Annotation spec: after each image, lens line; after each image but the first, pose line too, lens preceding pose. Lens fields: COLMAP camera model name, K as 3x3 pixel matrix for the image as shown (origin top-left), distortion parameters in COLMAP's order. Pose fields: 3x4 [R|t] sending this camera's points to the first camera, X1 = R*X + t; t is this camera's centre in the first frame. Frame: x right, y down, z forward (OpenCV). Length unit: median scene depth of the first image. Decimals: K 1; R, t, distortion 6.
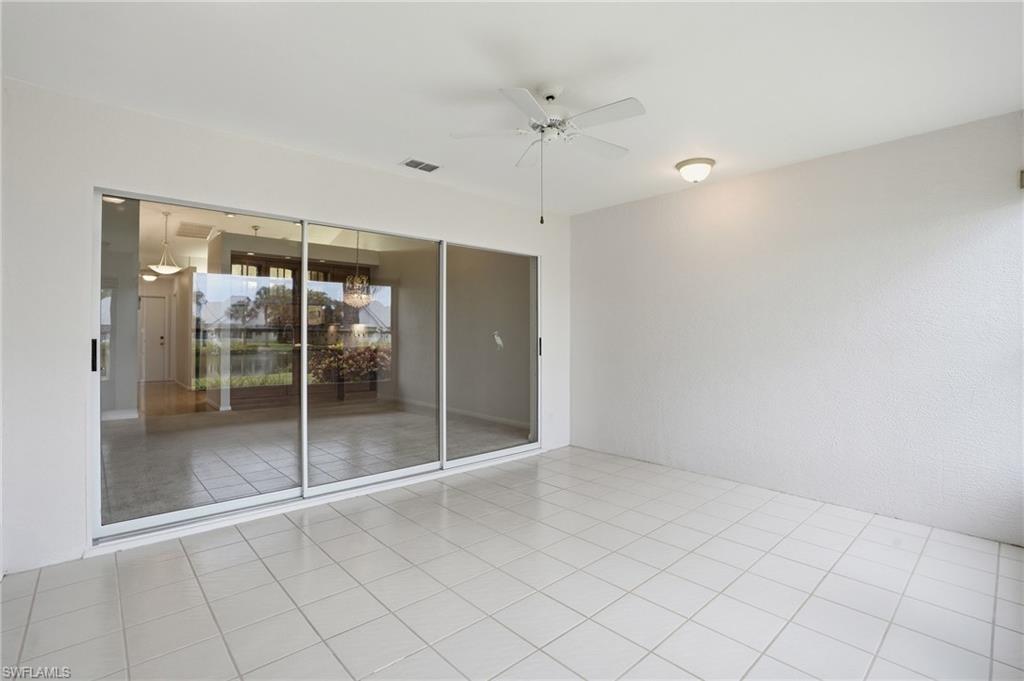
lens RADIAL K [[474.2, 0, 512.0], [0, 474.2, 340.5], [0, 0, 1]] dist [-0.028878, 0.000531]
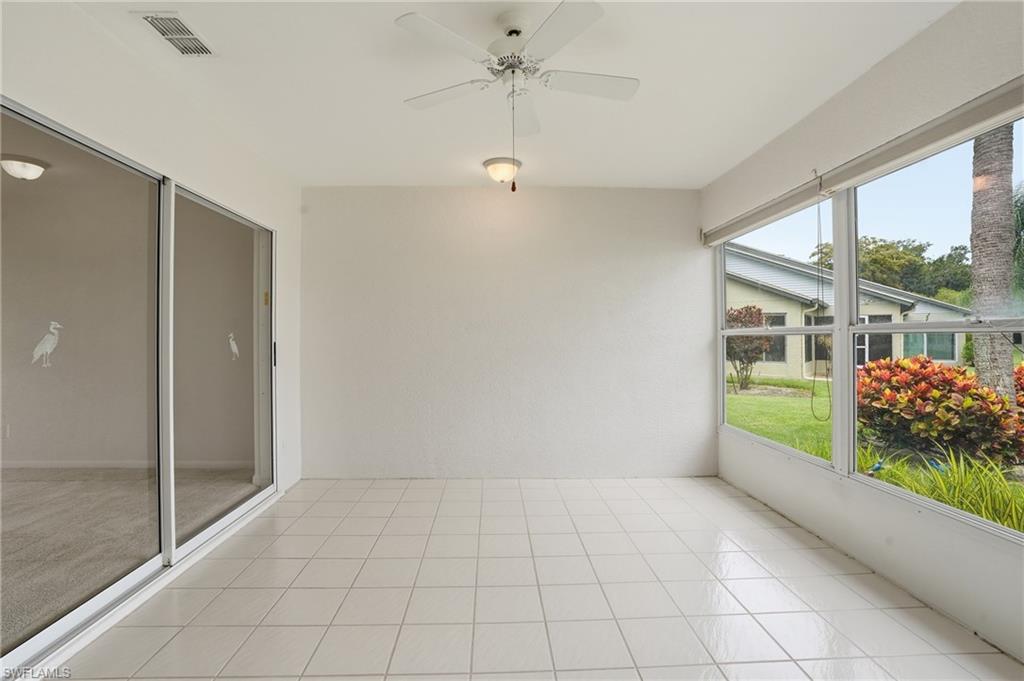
lens RADIAL K [[474.2, 0, 512.0], [0, 474.2, 340.5], [0, 0, 1]] dist [-0.028878, 0.000531]
pose [[0.652718, -0.005980, 0.757577, -0.302176], [0.009808, 0.999952, -0.000558, -0.004479], [-0.757537, 0.007795, 0.652745, 0.297407]]
